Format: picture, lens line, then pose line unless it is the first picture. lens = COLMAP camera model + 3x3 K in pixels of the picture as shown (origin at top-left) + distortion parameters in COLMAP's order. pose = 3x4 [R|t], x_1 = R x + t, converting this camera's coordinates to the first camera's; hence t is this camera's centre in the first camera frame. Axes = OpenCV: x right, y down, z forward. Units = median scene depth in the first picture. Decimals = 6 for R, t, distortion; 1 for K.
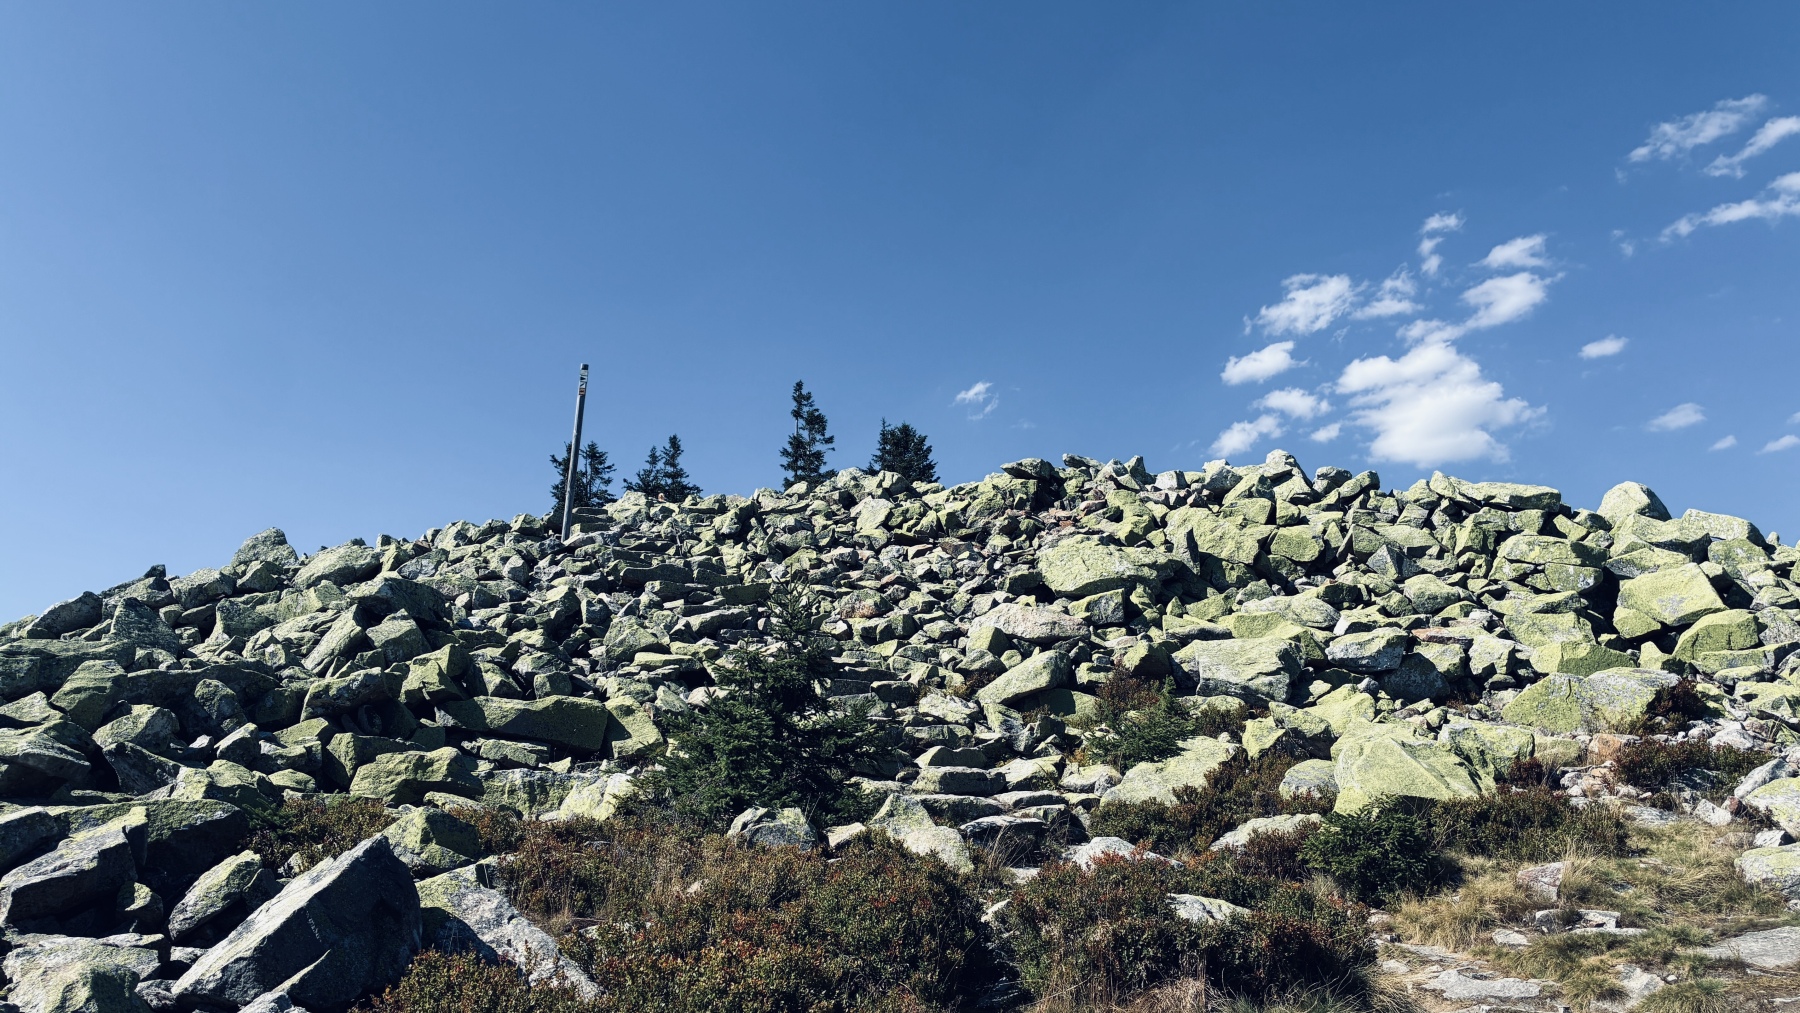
lens RADIAL K [[1374.8, 0, 900.0], [0, 1374.8, 506.5], [0, 0, 1]] dist [0.024954, -0.006471]
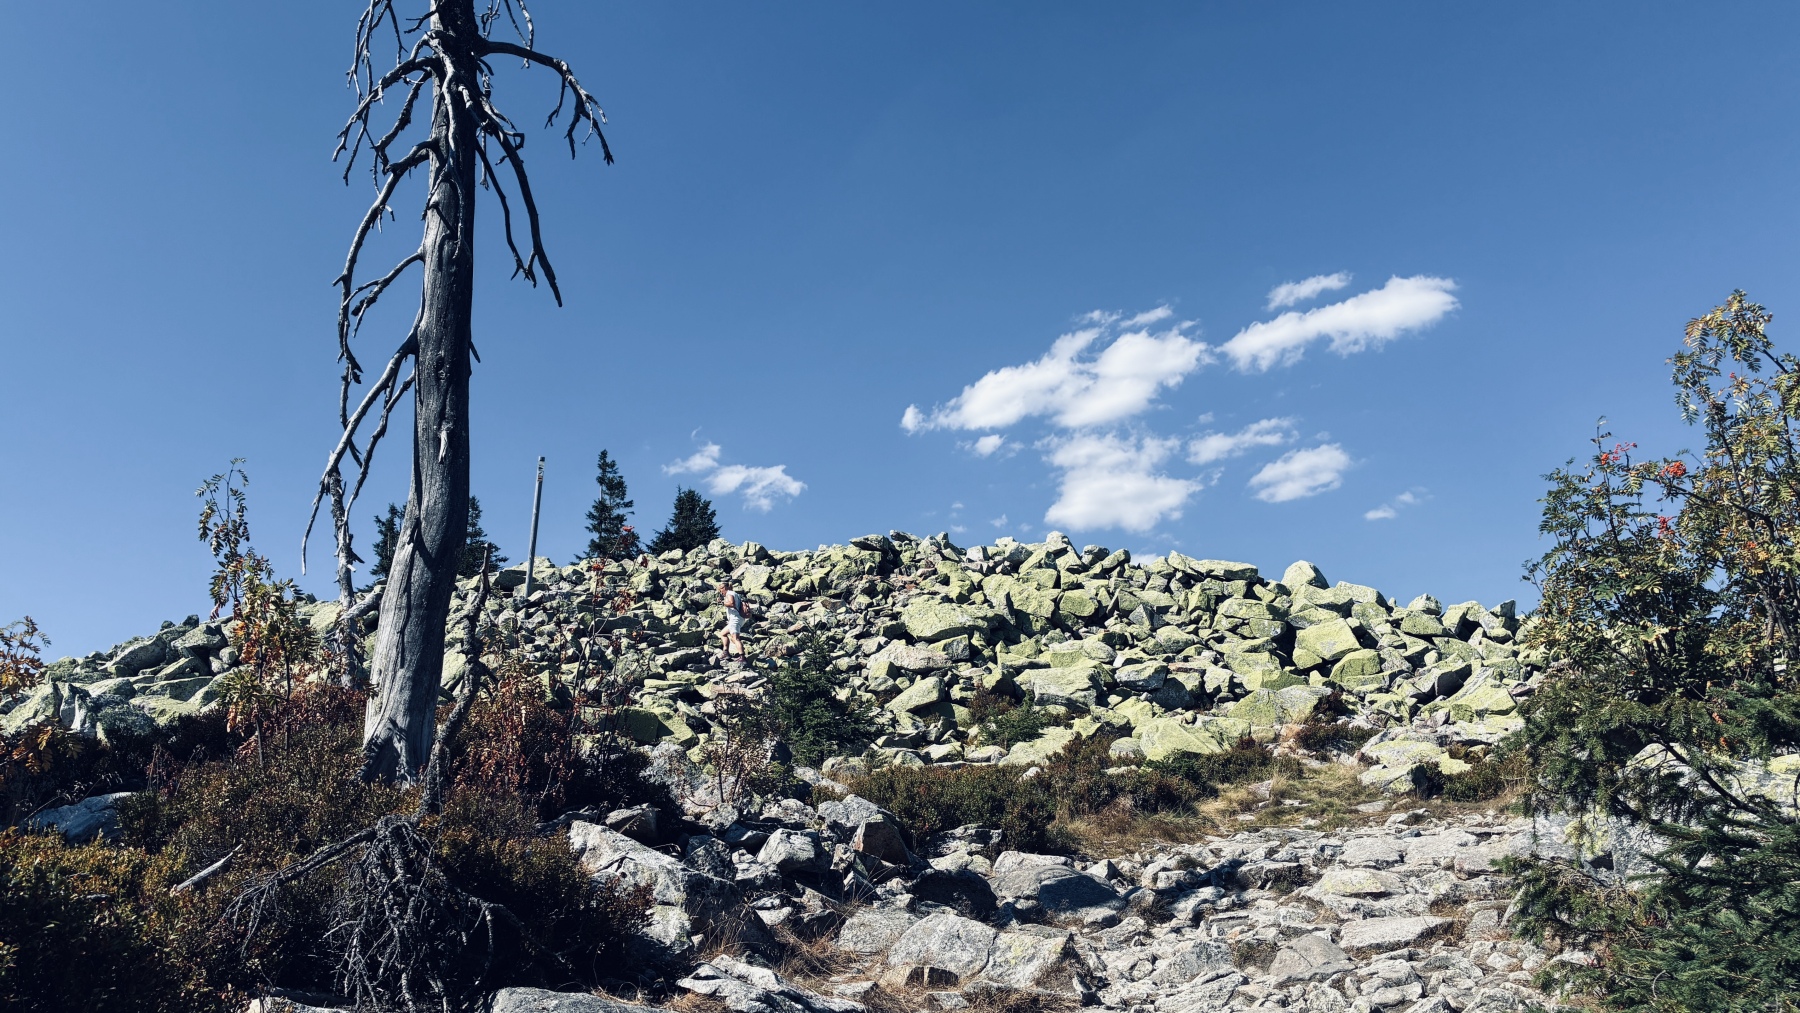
lens RADIAL K [[1367.4, 0, 900.0], [0, 1367.4, 506.5], [0, 0, 1]] dist [0.070944, -0.114478]
pose [[0.979374, 0.021546, 0.200905, -0.179357], [-0.013273, 0.999011, -0.042438, -0.009718], [-0.201621, 0.038896, 0.978691, -0.331981]]
